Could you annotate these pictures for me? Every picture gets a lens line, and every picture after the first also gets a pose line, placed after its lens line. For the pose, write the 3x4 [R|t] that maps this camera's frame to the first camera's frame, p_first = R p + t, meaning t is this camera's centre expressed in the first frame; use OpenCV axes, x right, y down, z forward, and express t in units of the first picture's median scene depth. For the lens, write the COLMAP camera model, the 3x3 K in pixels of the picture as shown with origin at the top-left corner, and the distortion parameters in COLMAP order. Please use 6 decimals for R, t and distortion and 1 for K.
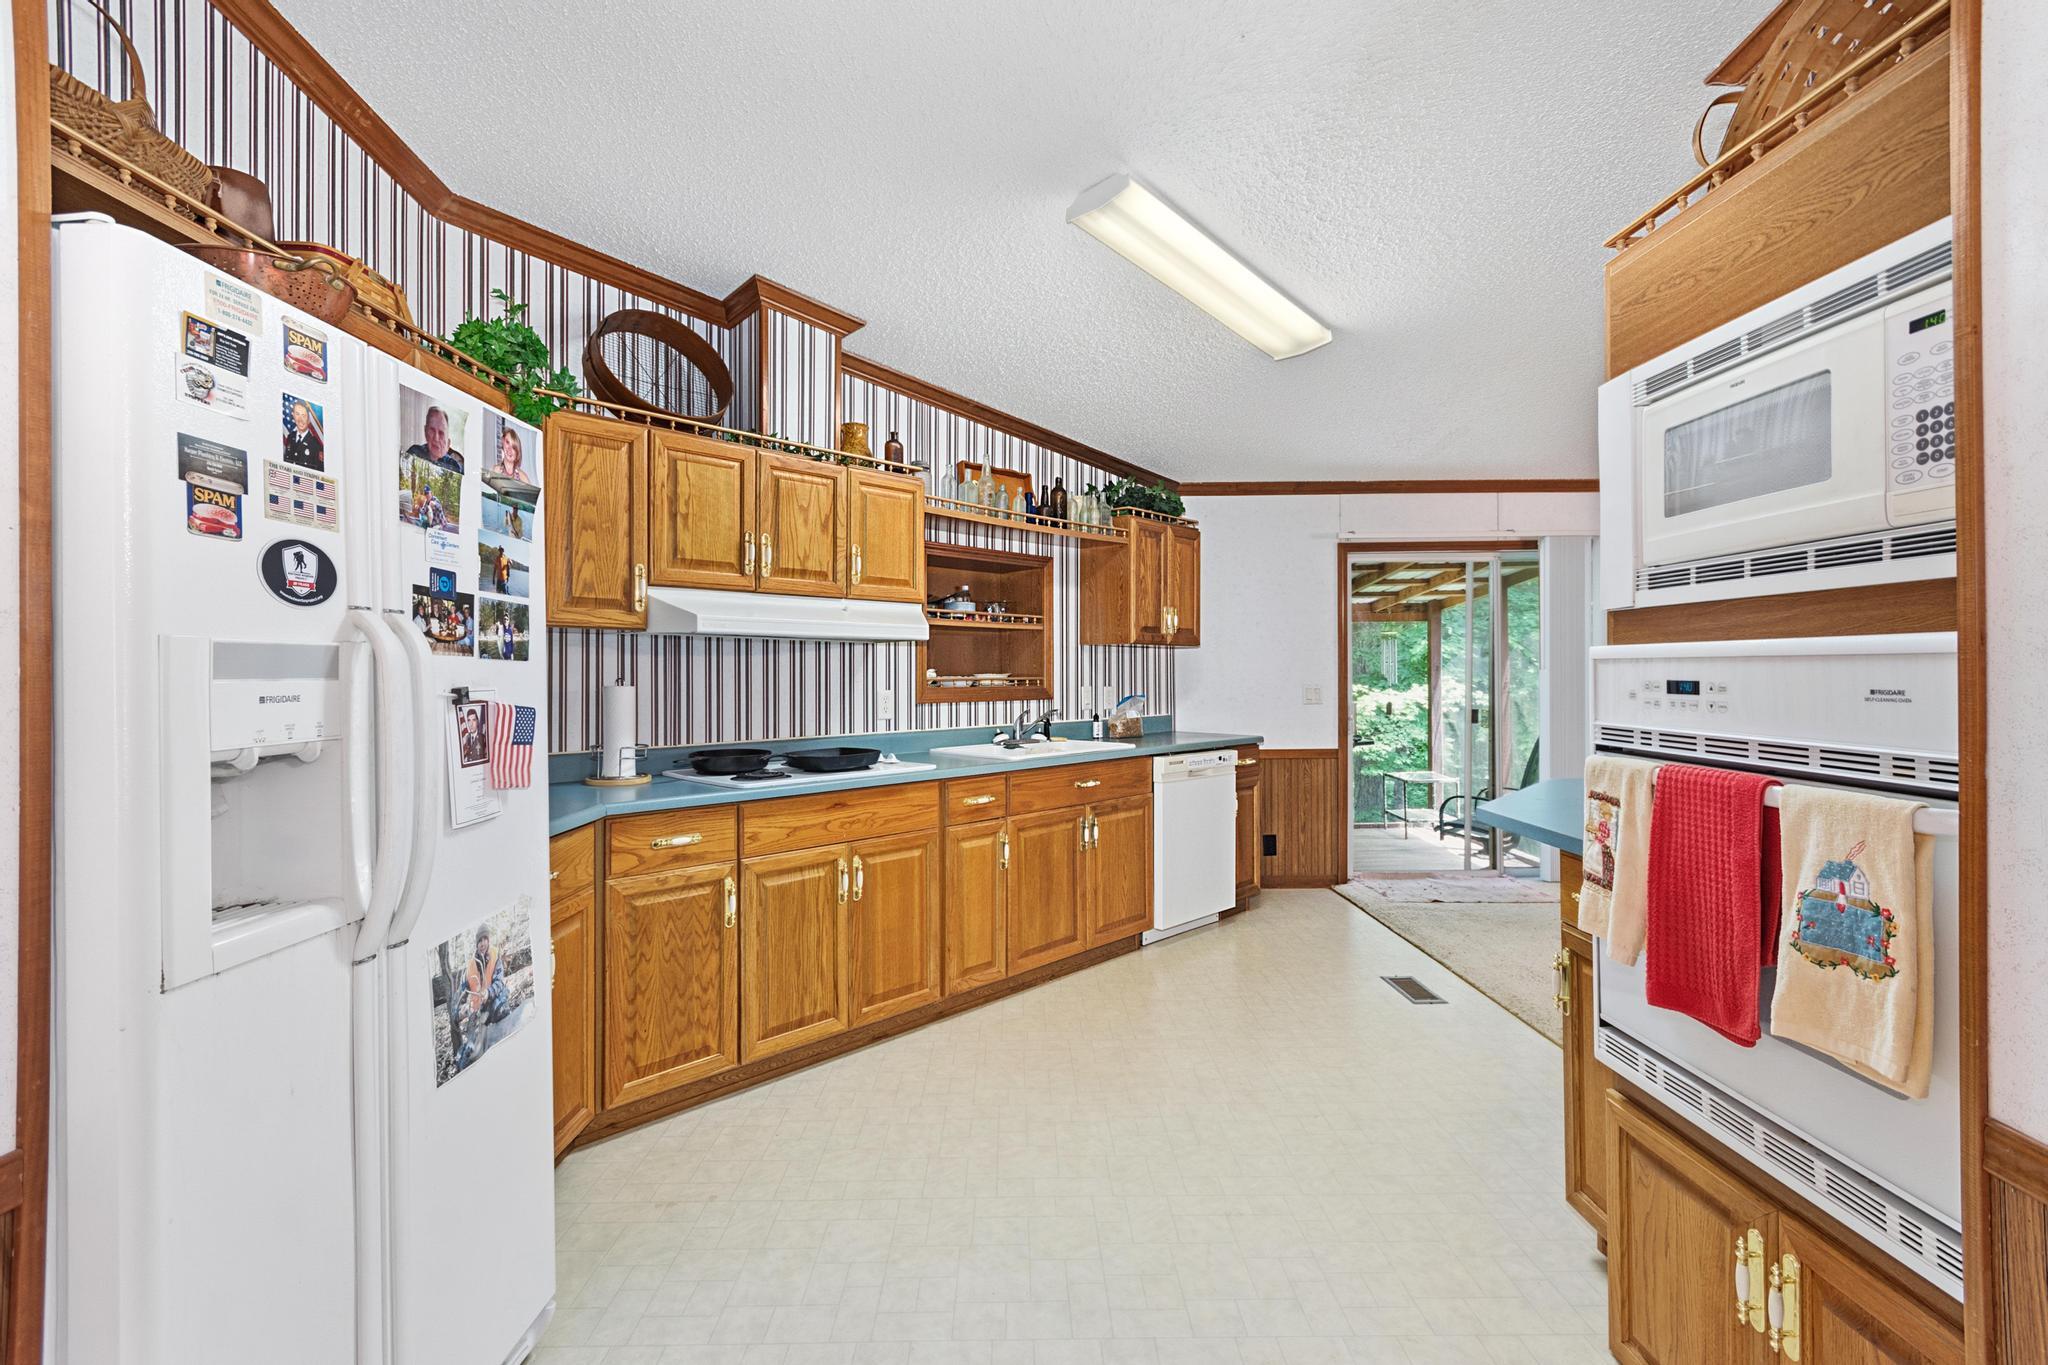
lens RADIAL K [[912.7, 0, 1035.2], [0, 912.7, 666.3], [0, 0, 1]] dist [0.007238, -0.000506]
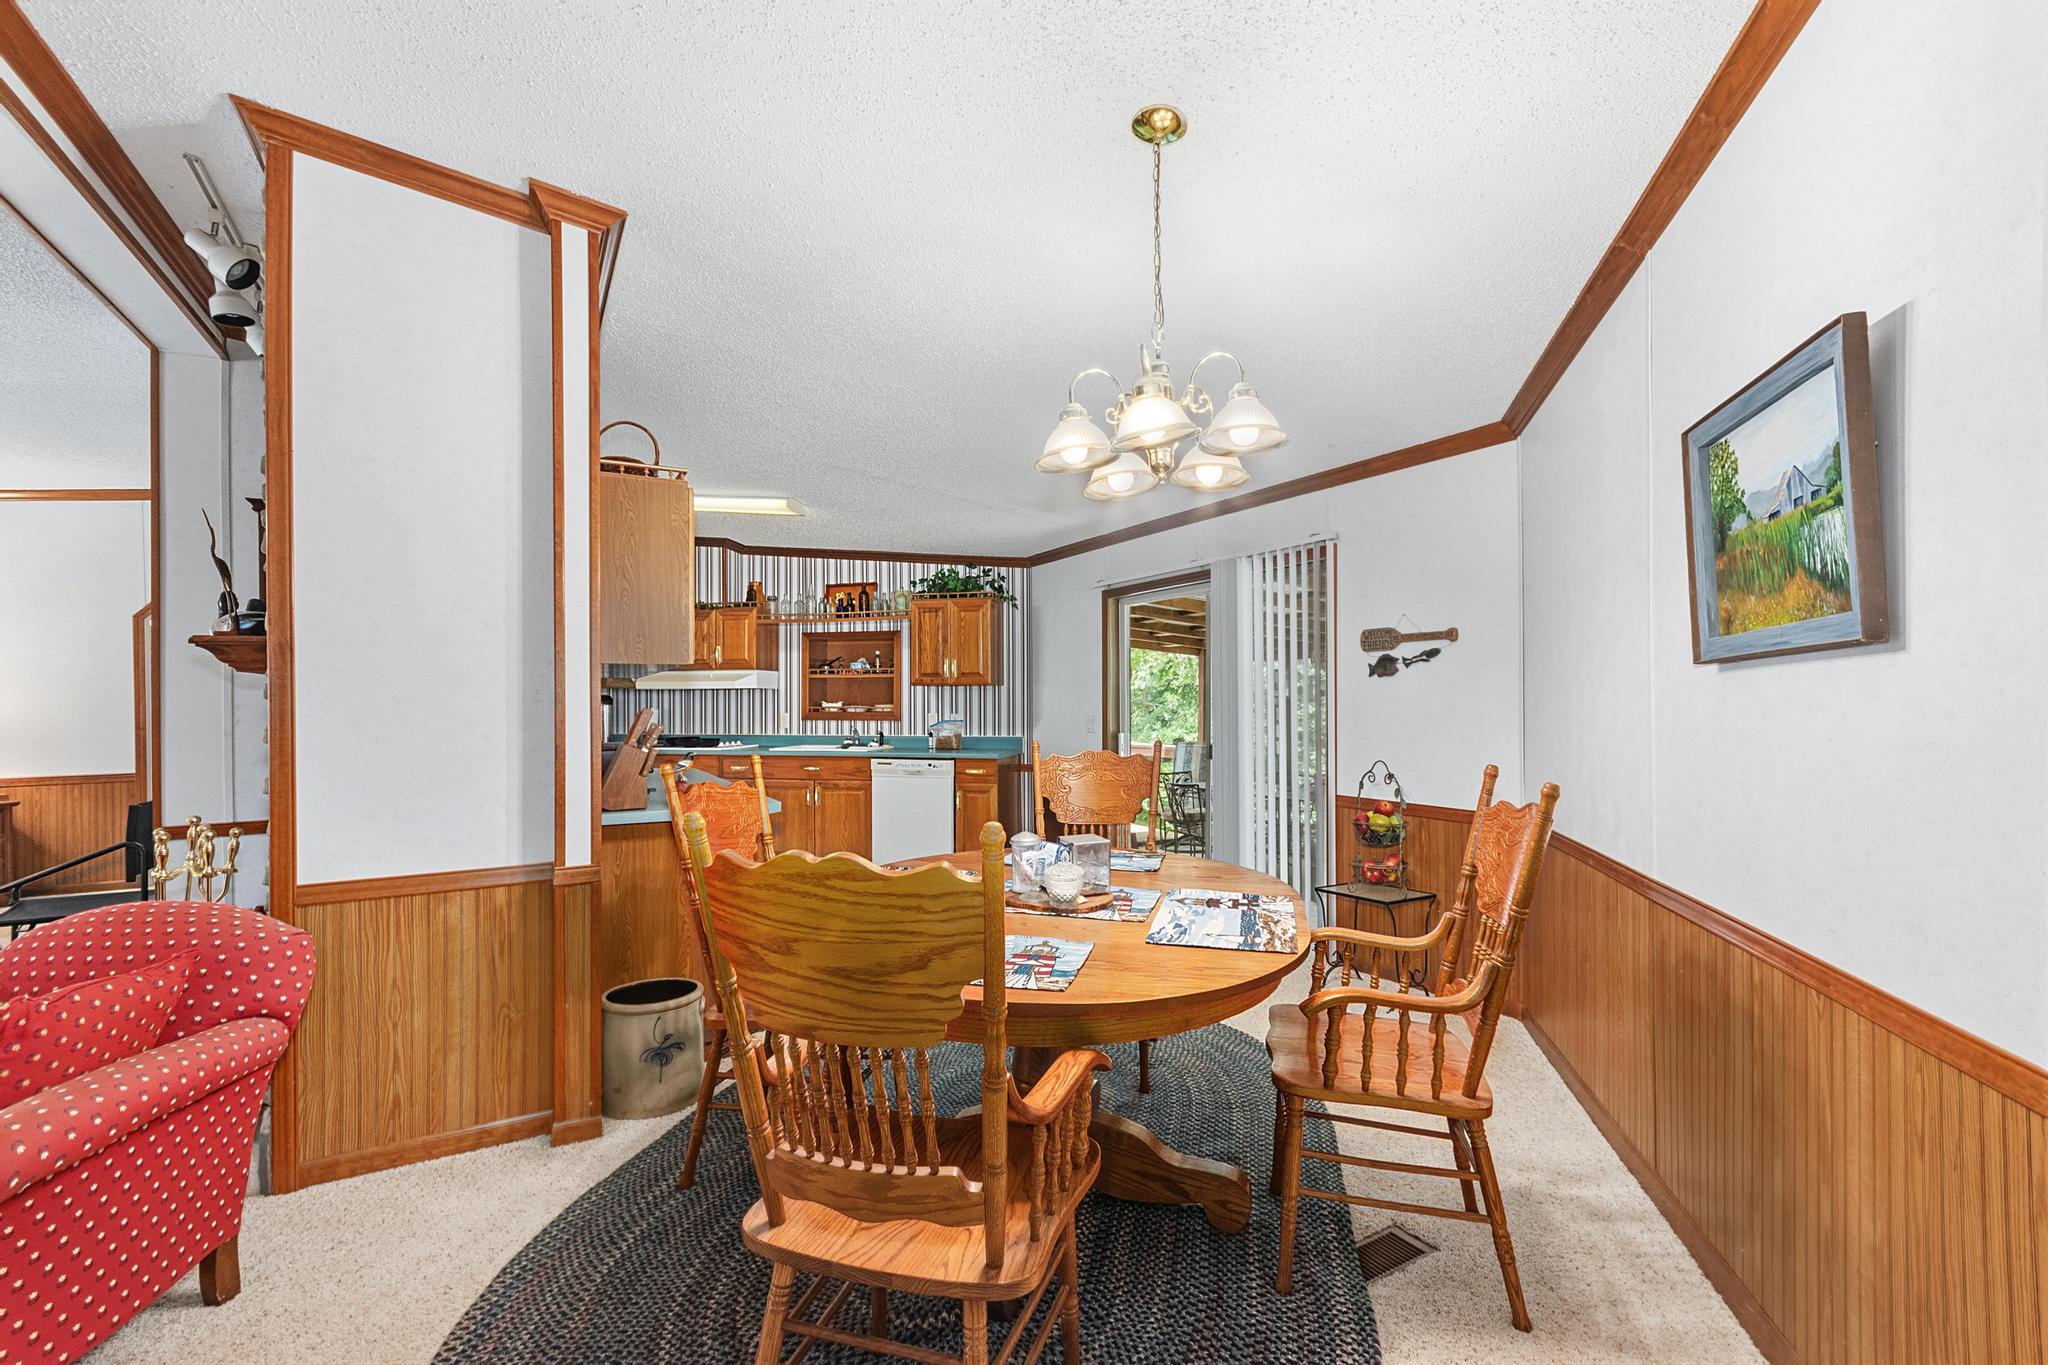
lens RADIAL K [[908.7, 0, 1030.3], [0, 908.7, 689.4], [0, 0, 1]] dist [0.008351, 0.000026]
pose [[0.481171, -0.004877, -0.876613, 2.053991], [0.006474, 0.999977, -0.002010, -0.018465], [0.876603, -0.004707, 0.481192, 0.613782]]
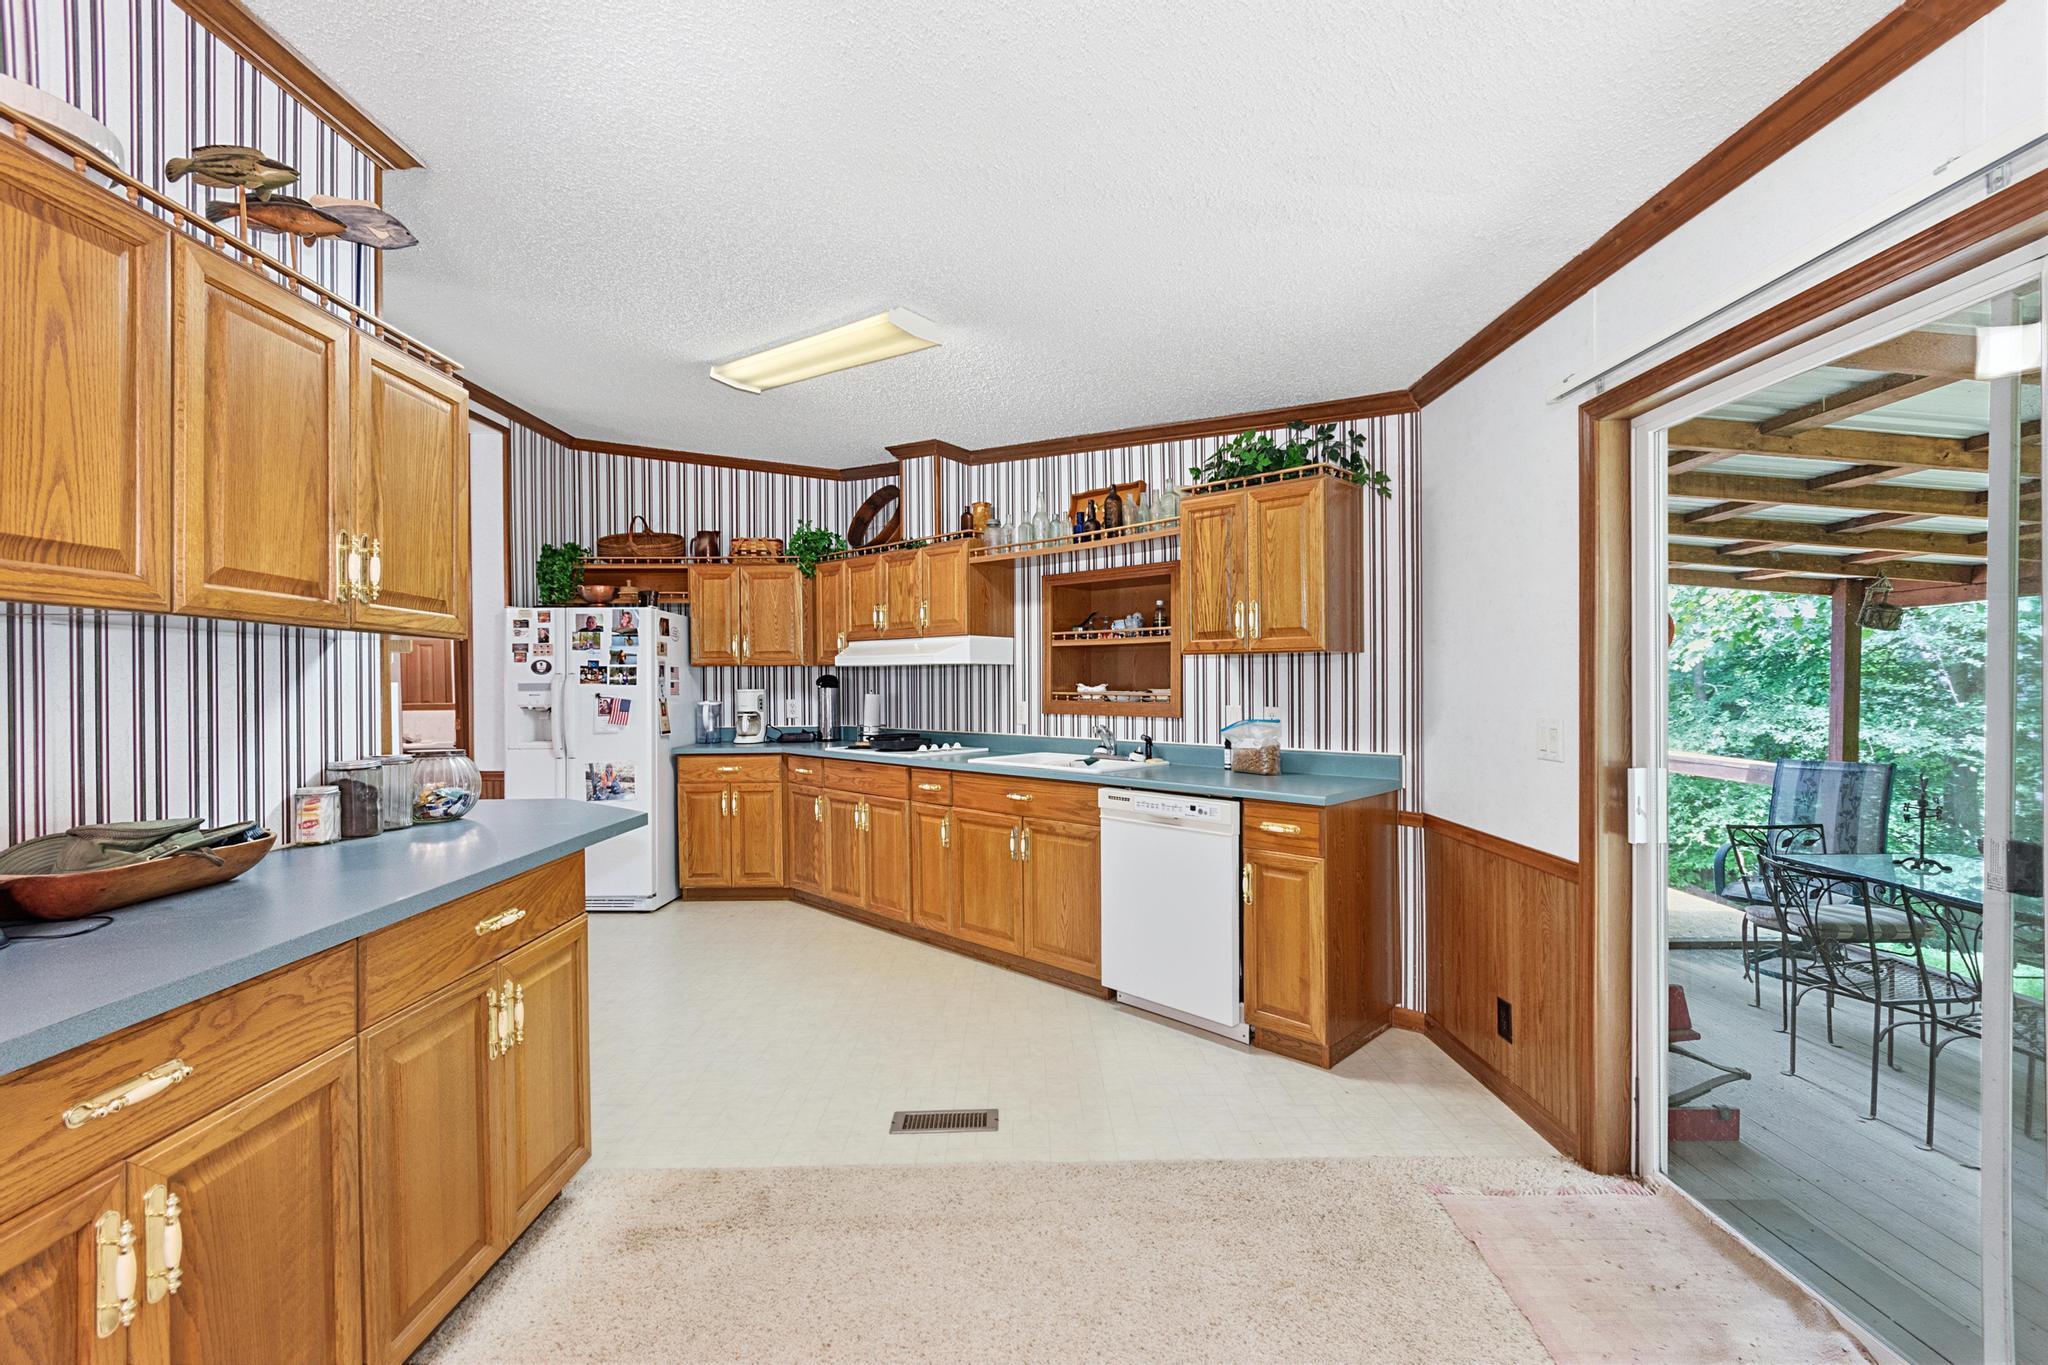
lens RADIAL K [[908.7, 0, 1030.3], [0, 908.7, 689.4], [0, 0, 1]] dist [0.008351, 0.000026]
pose [[-0.005237, 0.014921, -0.999875, 1.260092], [0.012318, 0.999814, 0.014855, -0.010192], [0.999910, -0.012239, -0.005419, 1.179183]]
